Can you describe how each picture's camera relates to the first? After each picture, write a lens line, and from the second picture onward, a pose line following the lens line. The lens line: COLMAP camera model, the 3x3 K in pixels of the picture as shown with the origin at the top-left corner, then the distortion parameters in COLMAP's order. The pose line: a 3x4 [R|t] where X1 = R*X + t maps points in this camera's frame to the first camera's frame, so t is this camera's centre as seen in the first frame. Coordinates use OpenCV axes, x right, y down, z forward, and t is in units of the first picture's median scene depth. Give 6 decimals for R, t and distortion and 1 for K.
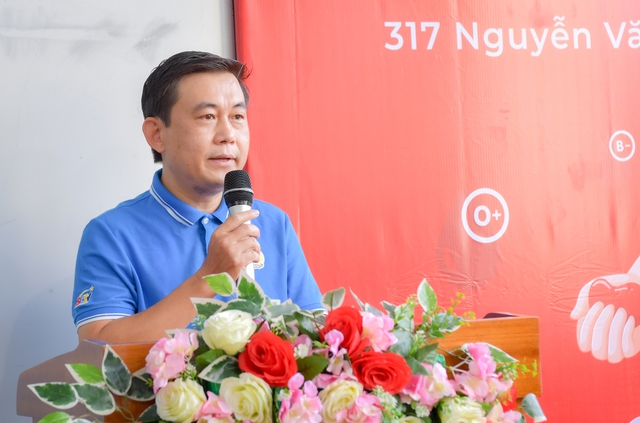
lens RADIAL K [[1281.5, 0, 319.8], [0, 1281.5, 213.0], [0, 0, 1]] dist [-0.015043, 0.000000]
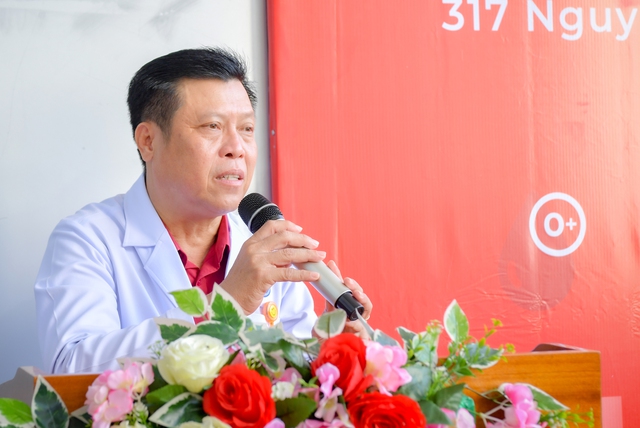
lens RADIAL K [[1301.4, 0, 320.4], [0, 1301.4, 211.8], [0, 0, 1]] dist [0.046986, 0.000000]
pose [[0.996938, 0.019371, -0.075761, 0.061190], [-0.019857, 0.999787, -0.005671, 0.002658], [0.075635, 0.007158, 0.997110, 0.191134]]
